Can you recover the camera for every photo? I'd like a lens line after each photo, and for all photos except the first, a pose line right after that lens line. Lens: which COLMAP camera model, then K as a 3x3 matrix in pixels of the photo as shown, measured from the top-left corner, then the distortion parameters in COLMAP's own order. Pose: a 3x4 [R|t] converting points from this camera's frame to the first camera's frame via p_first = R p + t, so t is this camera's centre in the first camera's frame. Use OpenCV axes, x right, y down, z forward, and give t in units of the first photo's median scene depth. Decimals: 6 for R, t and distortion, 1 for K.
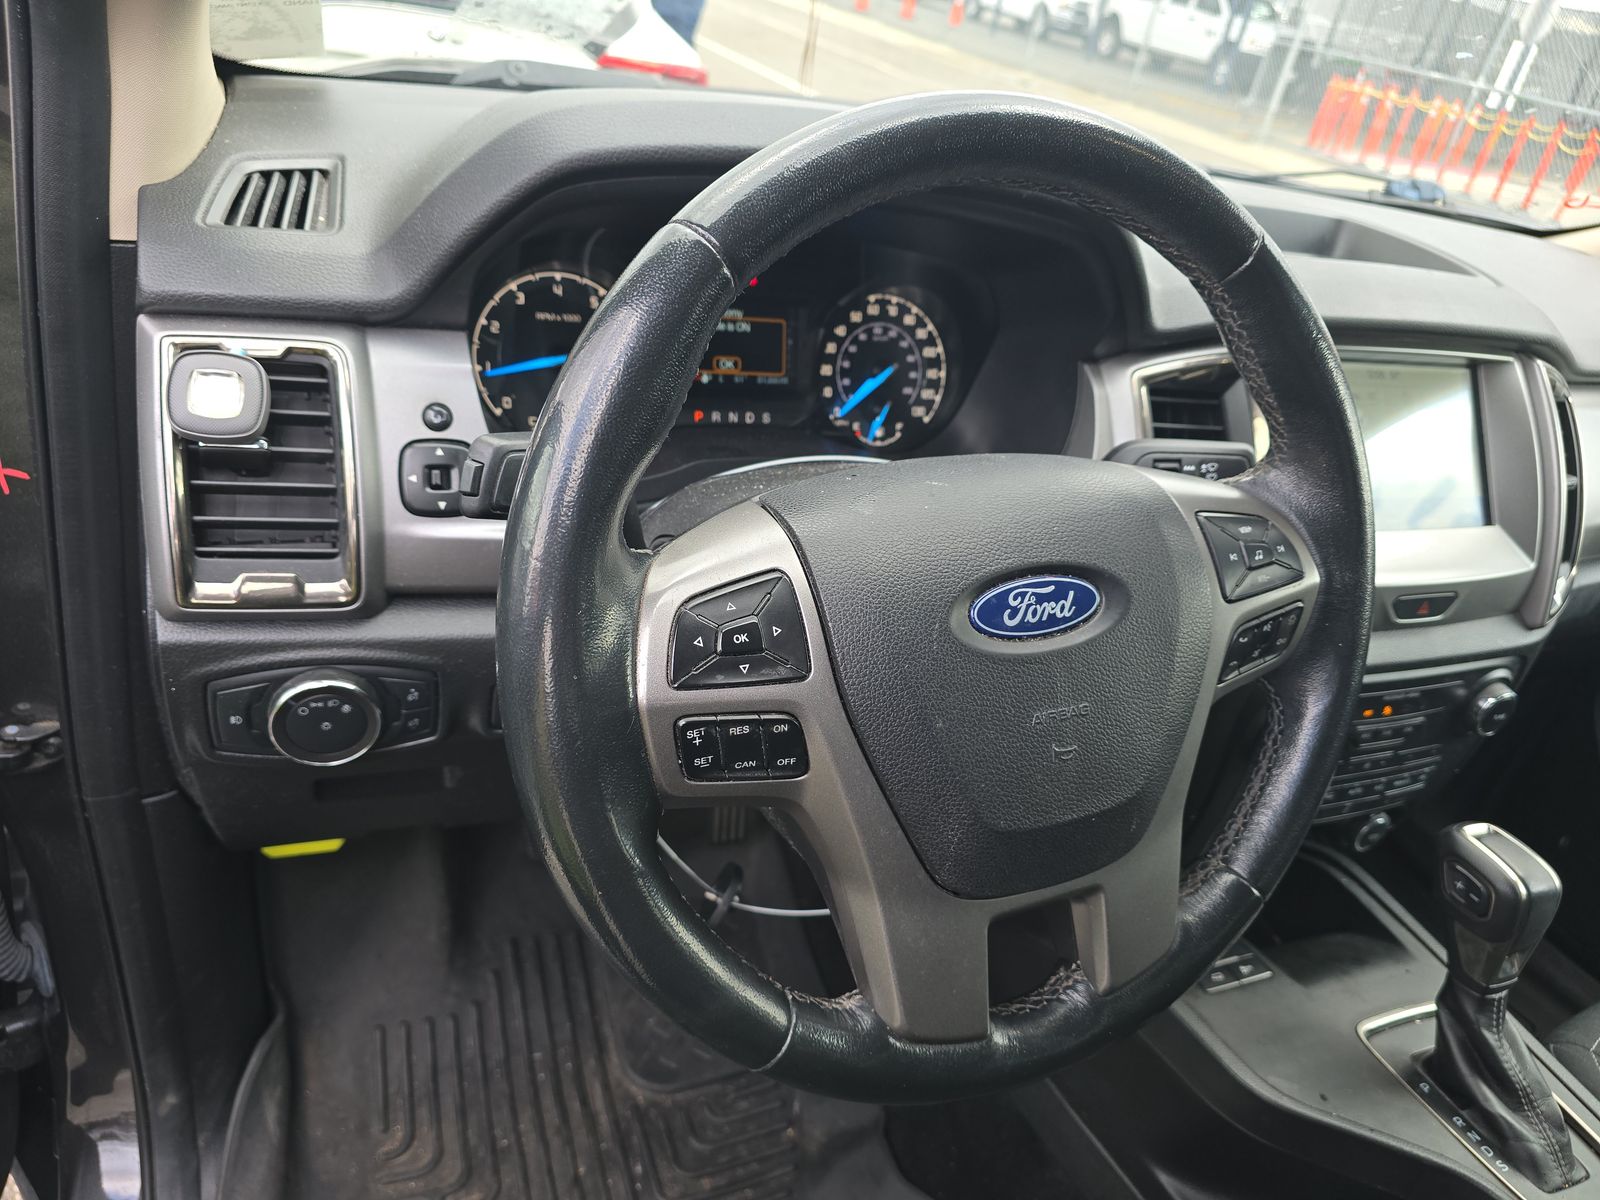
lens RADIAL K [[1089.7, 0, 801.3], [0, 1089.7, 609.5], [0, 0, 1]] dist [0.032377, -0.026580]
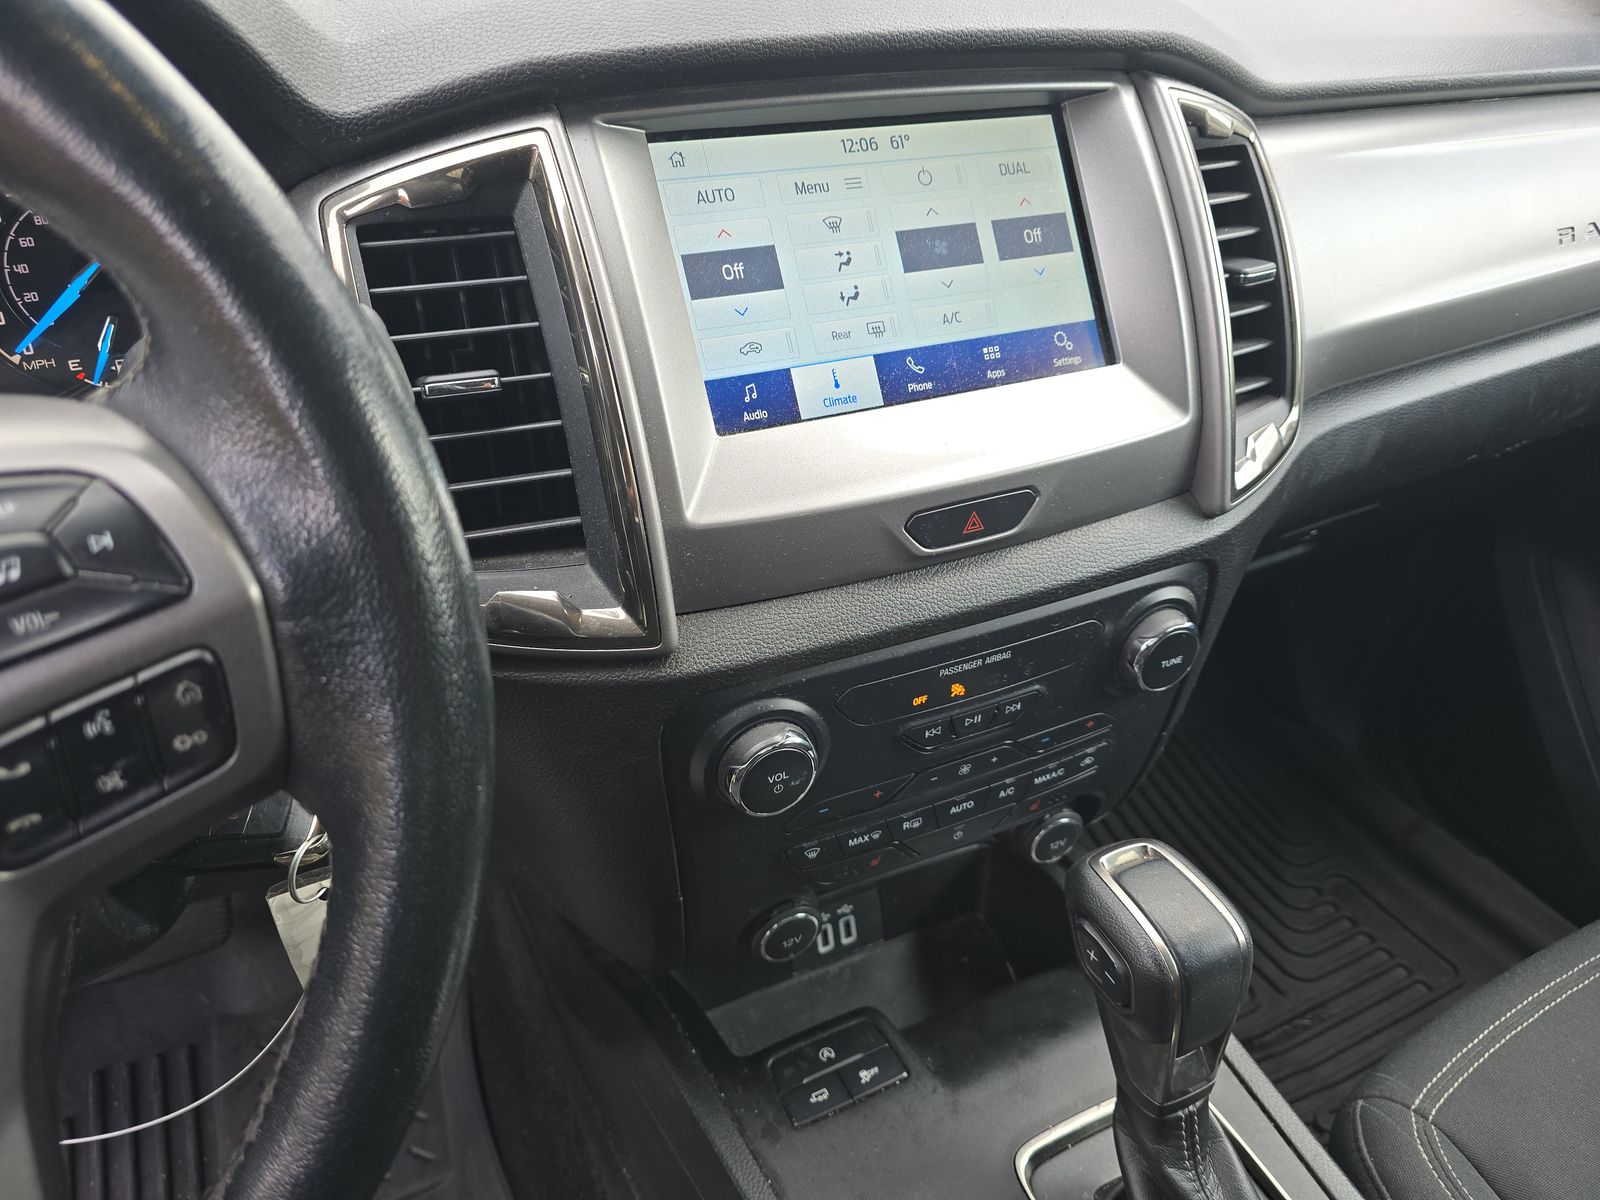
lens RADIAL K [[1067.0, 0, 800.7], [0, 1067.0, 604.4], [0, 0, 1]] dist [0.030936, -0.033791]
pose [[0.987673, -0.149273, -0.047118, 0.459054], [0.152327, 0.985868, 0.069720, -0.011272], [0.036045, -0.076038, 0.996453, 0.377620]]
